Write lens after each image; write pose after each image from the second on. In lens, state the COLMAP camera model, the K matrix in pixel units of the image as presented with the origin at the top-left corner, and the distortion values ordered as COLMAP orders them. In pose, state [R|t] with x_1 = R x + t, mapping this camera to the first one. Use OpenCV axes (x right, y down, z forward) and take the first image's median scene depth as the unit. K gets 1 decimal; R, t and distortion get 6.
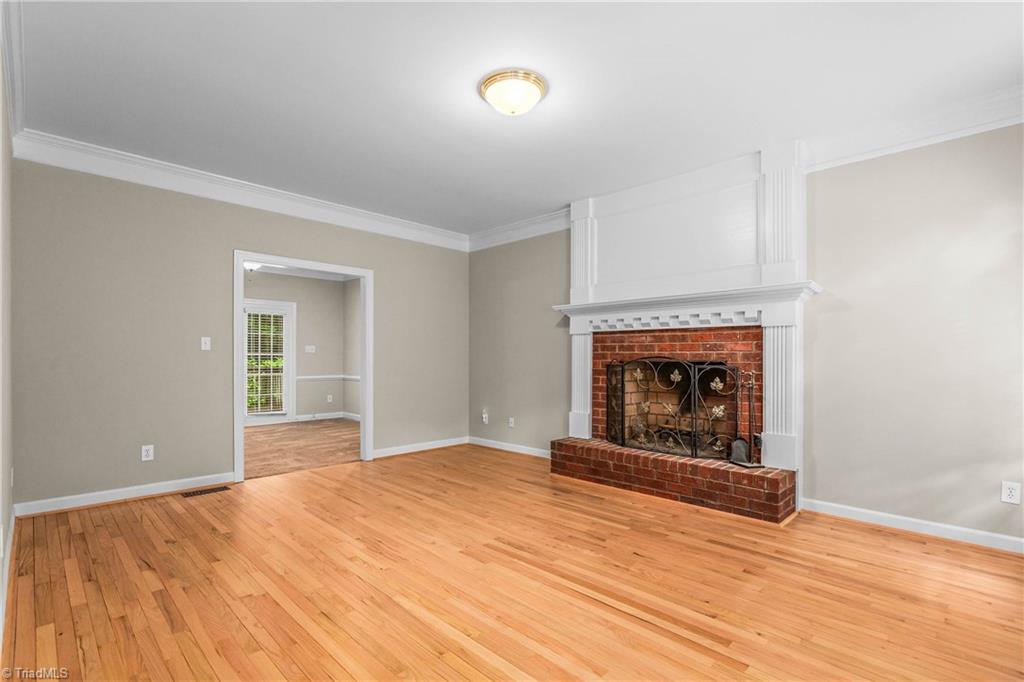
lens RADIAL K [[468.4, 0, 506.7], [0, 468.4, 352.5], [0, 0, 1]] dist [0.001244, -0.000054]
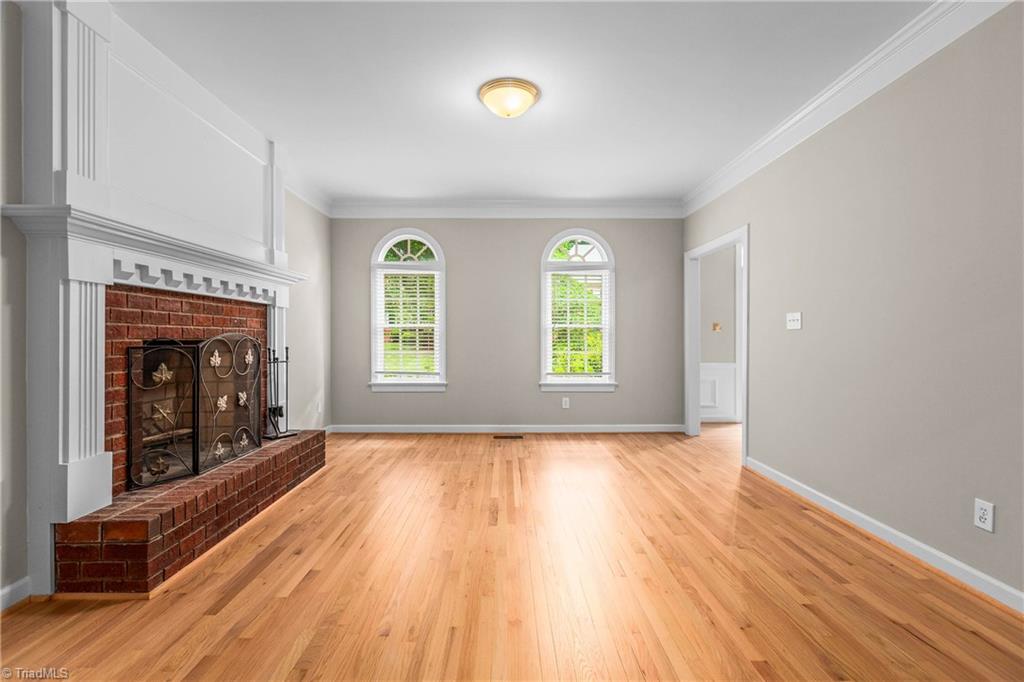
lens RADIAL K [[468.4, 0, 505.1], [0, 468.4, 337.5], [0, 0, 1]] dist [0.001244, -0.000054]
pose [[-0.705876, -0.005528, 0.708314, -0.541704], [-0.010613, 0.999940, -0.002773, 0.012782], [-0.708256, -0.009474, -0.705892, 1.263024]]
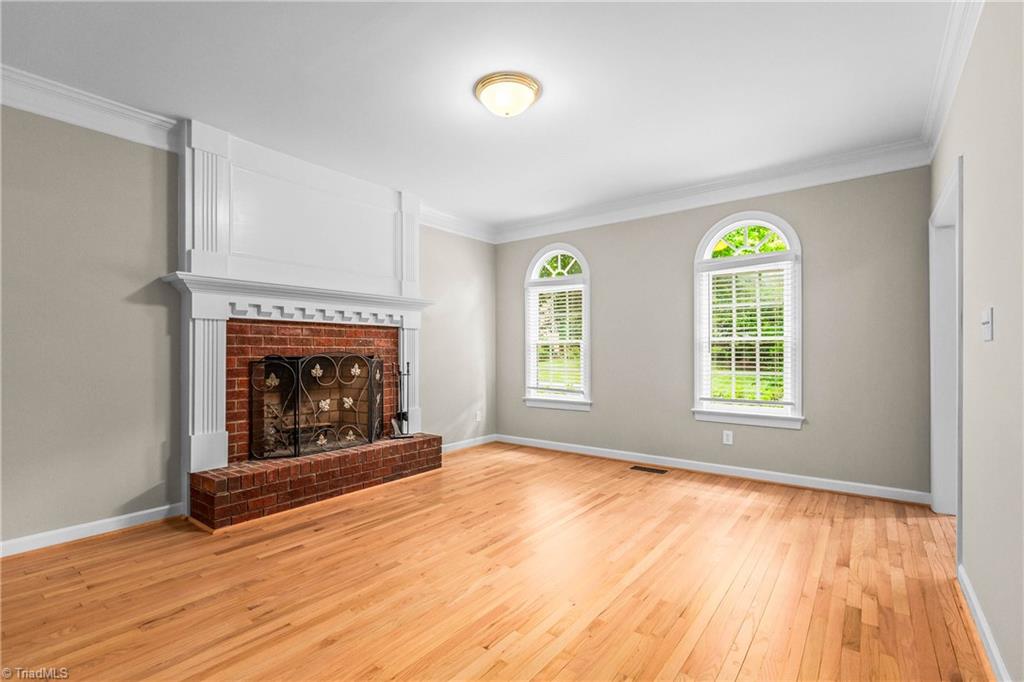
lens RADIAL K [[468.4, 0, 504.7], [0, 468.4, 350.0], [0, 0, 1]] dist [0.001244, -0.000054]
pose [[-0.115889, 0.000634, 0.993262, -0.706513], [-0.008697, 0.999961, -0.001653, 0.004275], [-0.993224, -0.008830, -0.115879, 0.793086]]
